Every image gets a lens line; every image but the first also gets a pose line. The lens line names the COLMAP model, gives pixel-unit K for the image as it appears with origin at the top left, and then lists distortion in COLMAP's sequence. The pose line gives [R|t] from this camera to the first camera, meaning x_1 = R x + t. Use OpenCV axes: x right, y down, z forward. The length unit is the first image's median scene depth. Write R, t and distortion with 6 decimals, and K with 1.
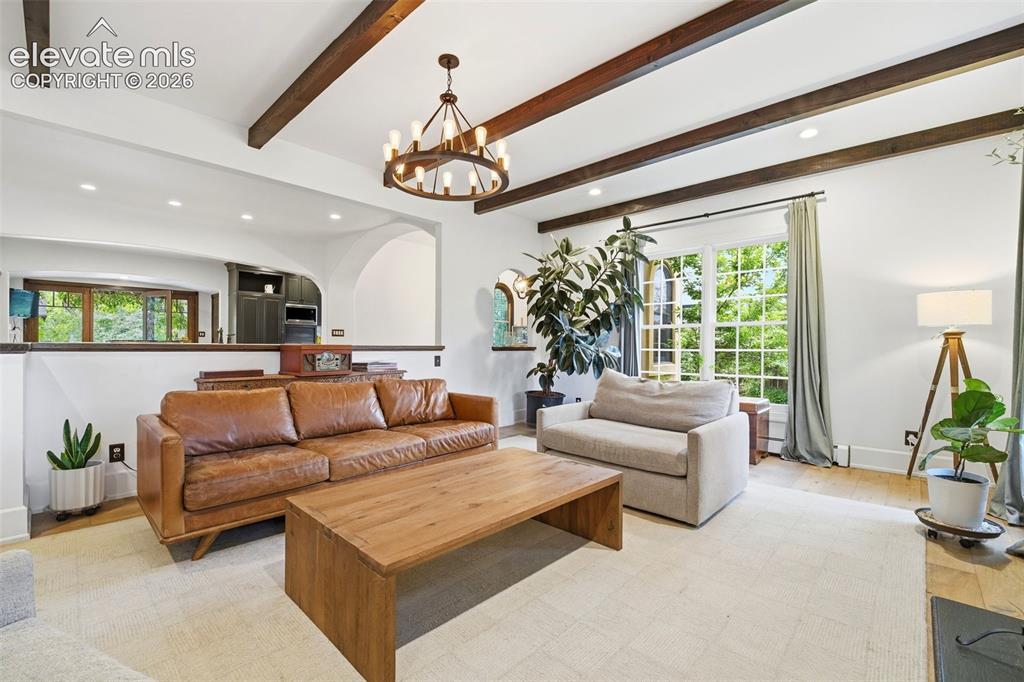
lens RADIAL K [[448.5, 0, 513.8], [0, 448.5, 340.5], [0, 0, 1]] dist [0.001127, -0.000012]
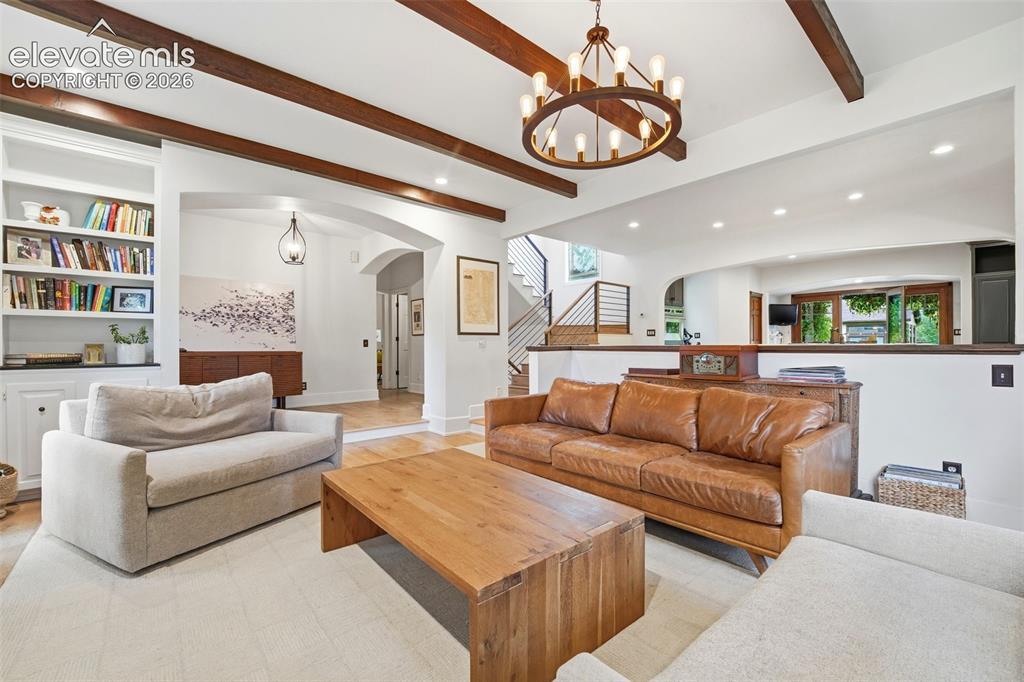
lens RADIAL K [[425.3, 0, 512.3], [0, 425.3, 344.0], [0, 0, 1]] dist [0.000530, -0.007546]
pose [[-0.122245, -0.010975, -0.992439, 0.478348], [0.016173, 0.999784, -0.013049, 0.011914], [0.992368, -0.017646, -0.122041, 0.730659]]
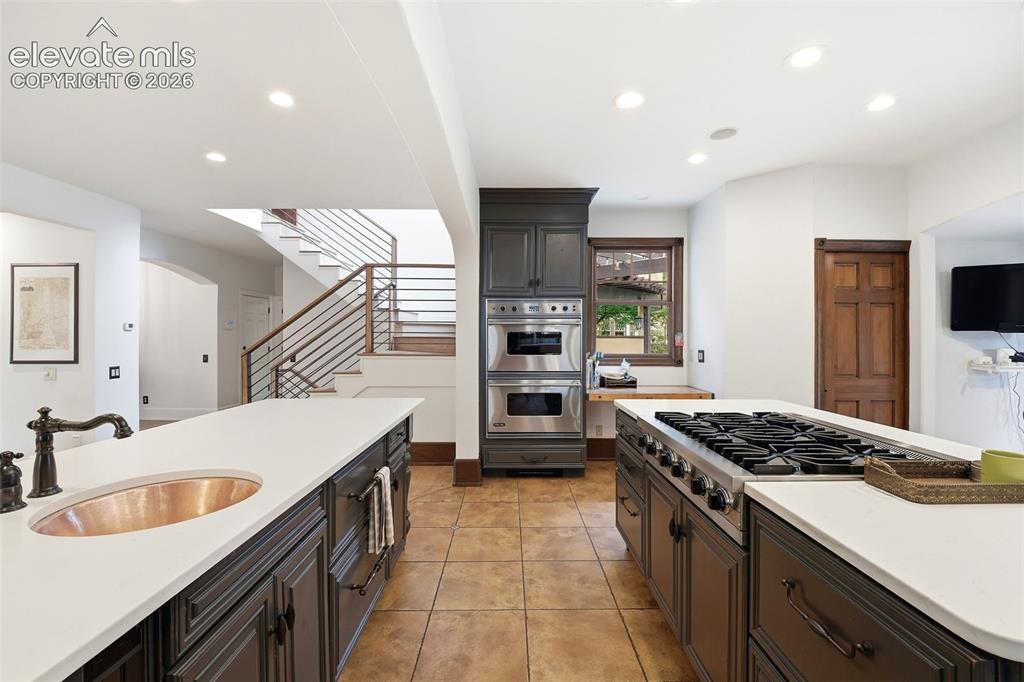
lens RADIAL K [[425.3, 0, 506.5], [0, 425.3, 337.1], [0, 0, 1]] dist [0.000530, -0.007546]
pose [[-0.746744, -0.009506, -0.665044, -1.102510], [0.000480, 0.999890, -0.014831, -0.091286], [0.665111, -0.011394, -0.746657, 2.041029]]
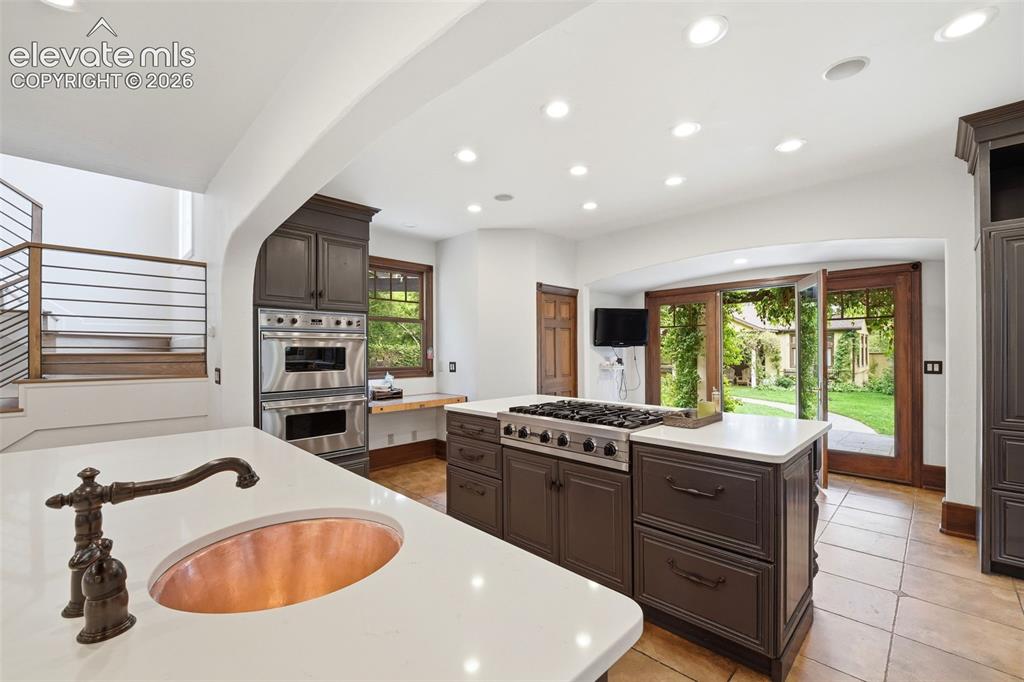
lens RADIAL K [[425.3, 0, 511.5], [0, 425.3, 346.9], [0, 0, 1]] dist [0.000530, -0.007546]
pose [[-0.065979, -0.016984, -0.997676, -0.898389], [0.018425, 0.999664, -0.018237, -0.093013], [0.997651, -0.019586, -0.065644, 1.819570]]
